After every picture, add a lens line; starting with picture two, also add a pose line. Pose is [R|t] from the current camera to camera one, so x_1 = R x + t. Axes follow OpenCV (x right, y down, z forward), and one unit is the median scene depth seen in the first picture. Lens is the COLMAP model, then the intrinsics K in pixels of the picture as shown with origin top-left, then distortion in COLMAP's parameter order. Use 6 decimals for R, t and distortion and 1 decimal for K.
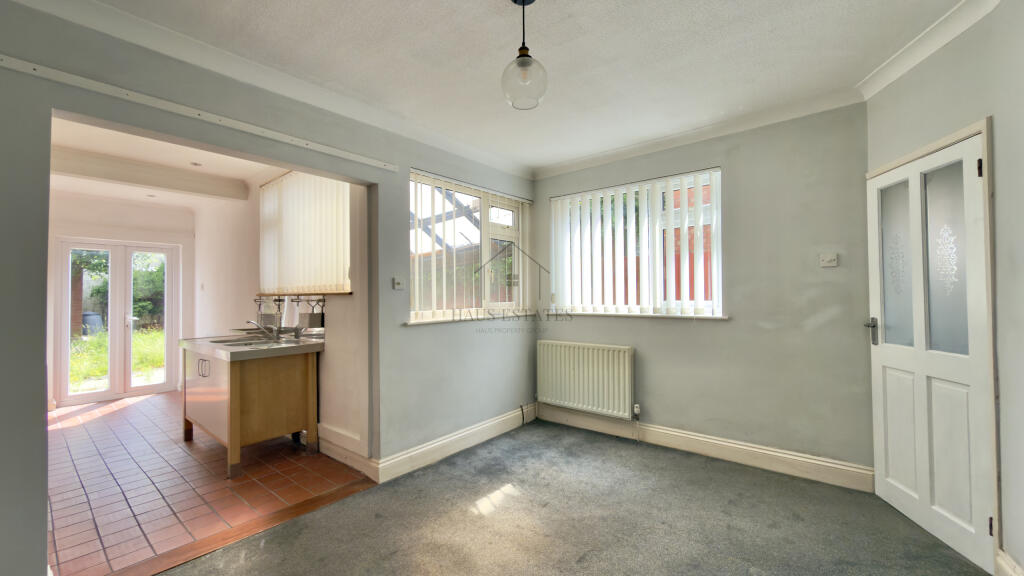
lens RADIAL K [[407.9, 0, 512.6], [0, 407.9, 292.3], [0, 0, 1]] dist [0.000118, -0.000080]
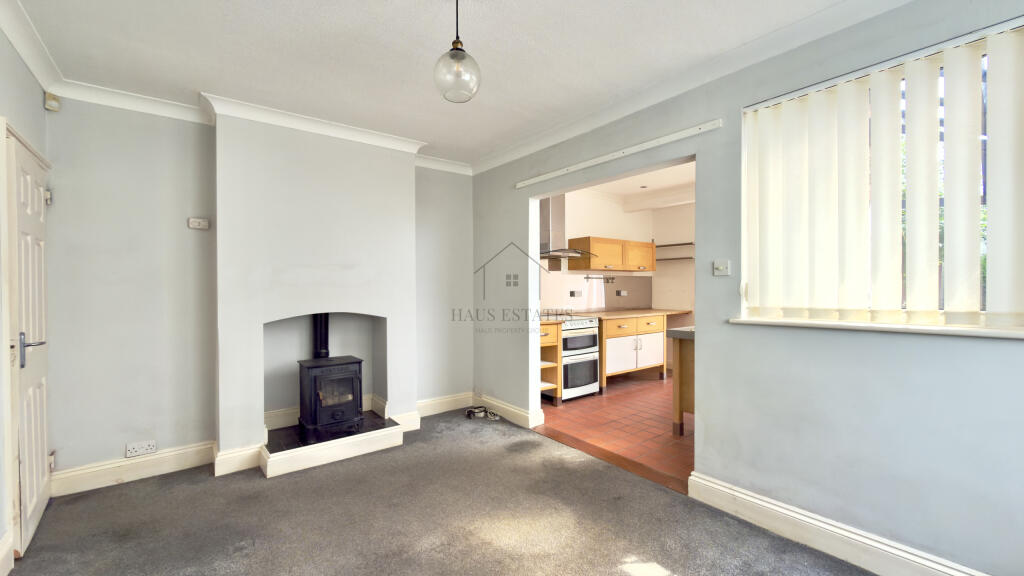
lens RADIAL K [[407.9, 0, 517.6], [0, 407.9, 288.7], [0, 0, 1]] dist [0.000118, -0.000080]
pose [[-0.210441, 0.015782, -0.977479, 0.562490], [0.015812, 0.999794, 0.012738, 0.001780], [0.977479, -0.012775, -0.210647, 0.761546]]
